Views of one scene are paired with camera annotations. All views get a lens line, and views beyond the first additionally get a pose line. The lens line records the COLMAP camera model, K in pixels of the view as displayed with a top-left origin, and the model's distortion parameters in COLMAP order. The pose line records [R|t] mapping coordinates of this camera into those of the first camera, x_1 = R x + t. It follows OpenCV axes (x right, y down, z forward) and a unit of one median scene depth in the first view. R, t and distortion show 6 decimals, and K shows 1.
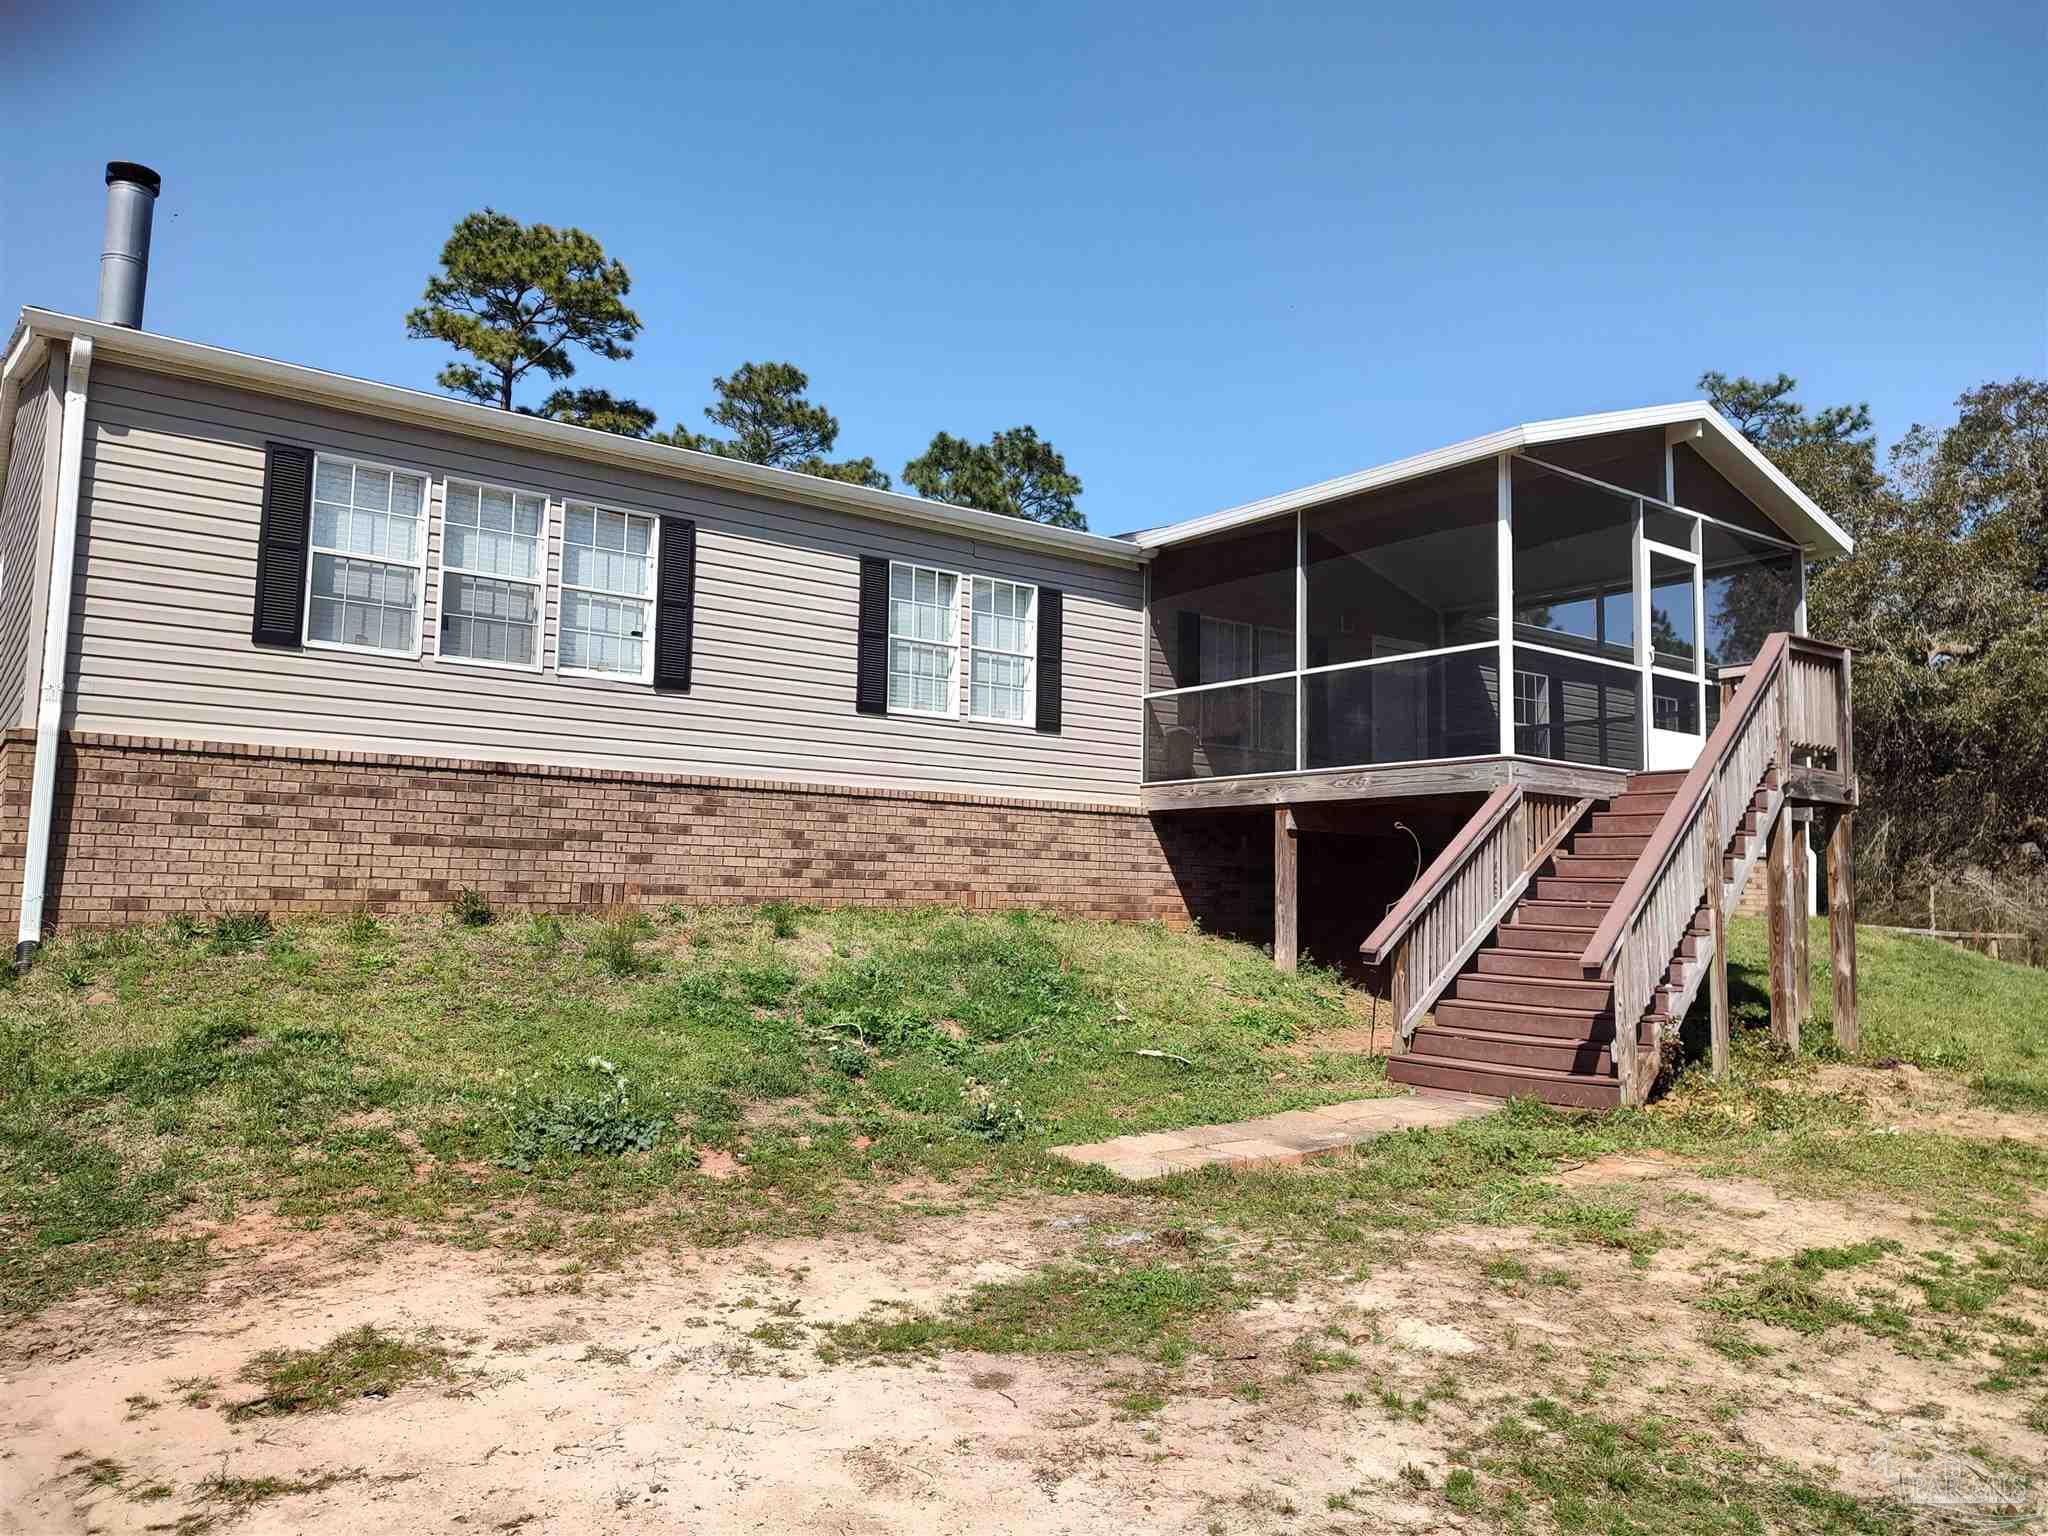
lens RADIAL K [[1461.2, 0, 1022.4], [0, 1461.2, 764.0], [0, 0, 1]] dist [0.046946, -0.042913]
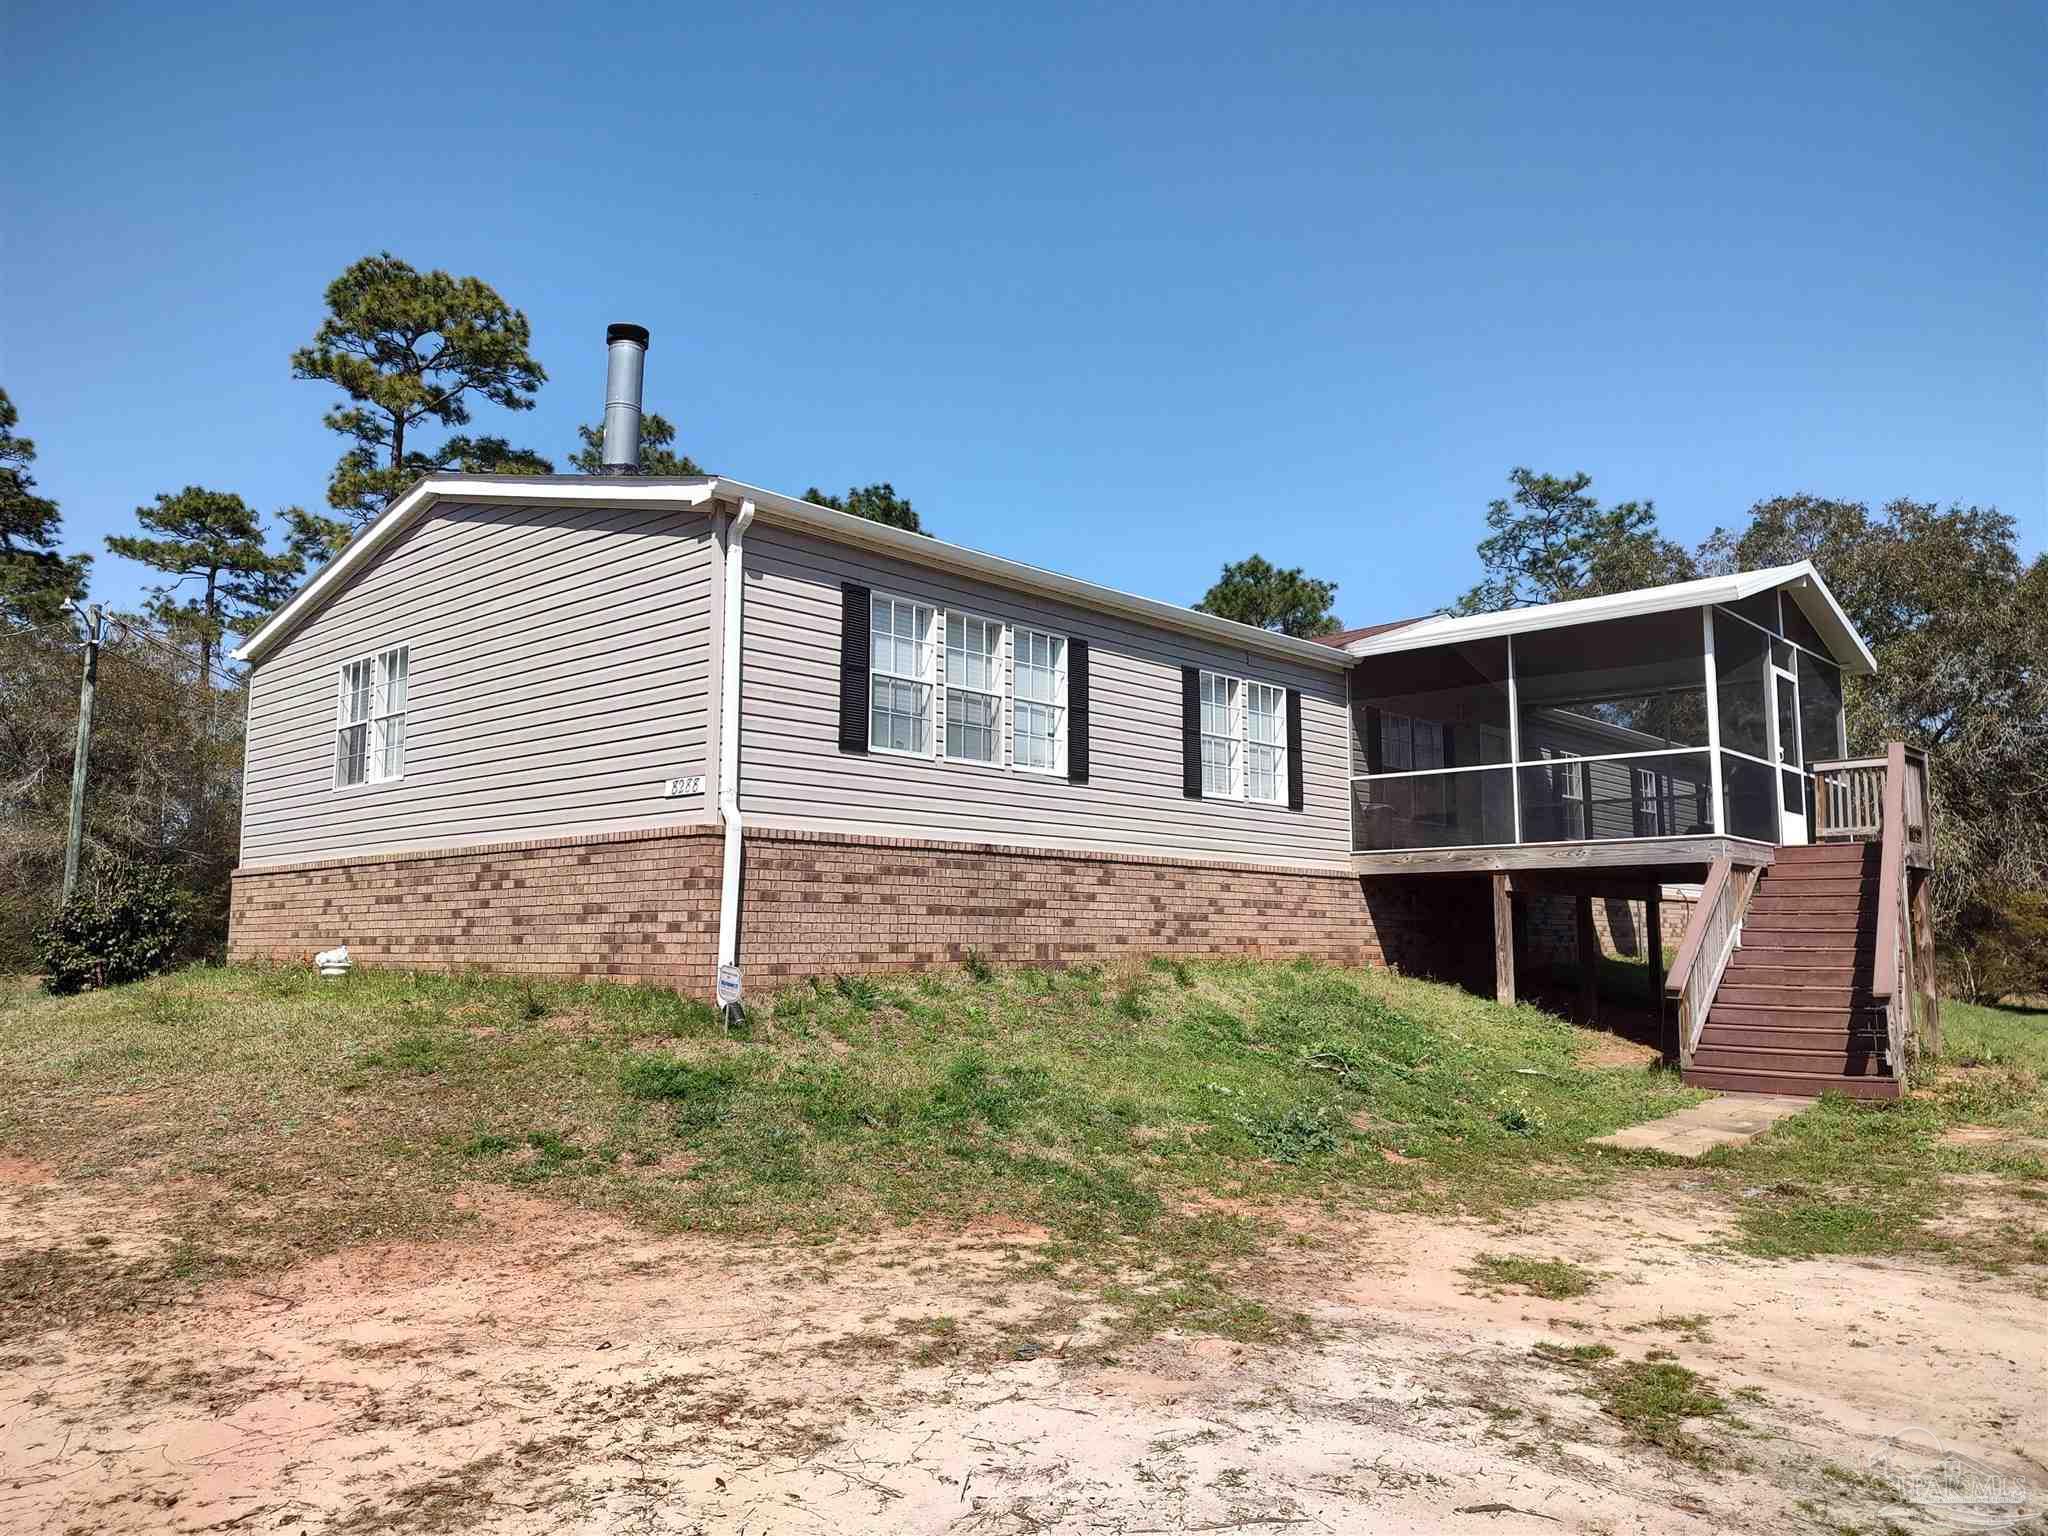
lens RADIAL K [[1461.2, 0, 1039.8], [0, 1461.2, 750.3], [0, 0, 1]] dist [0.046946, -0.042913]
pose [[0.983958, 0.007233, 0.178256, -0.429653], [-0.000522, 0.999290, -0.037668, -0.027246], [-0.178402, 0.036971, 0.983263, -0.155598]]
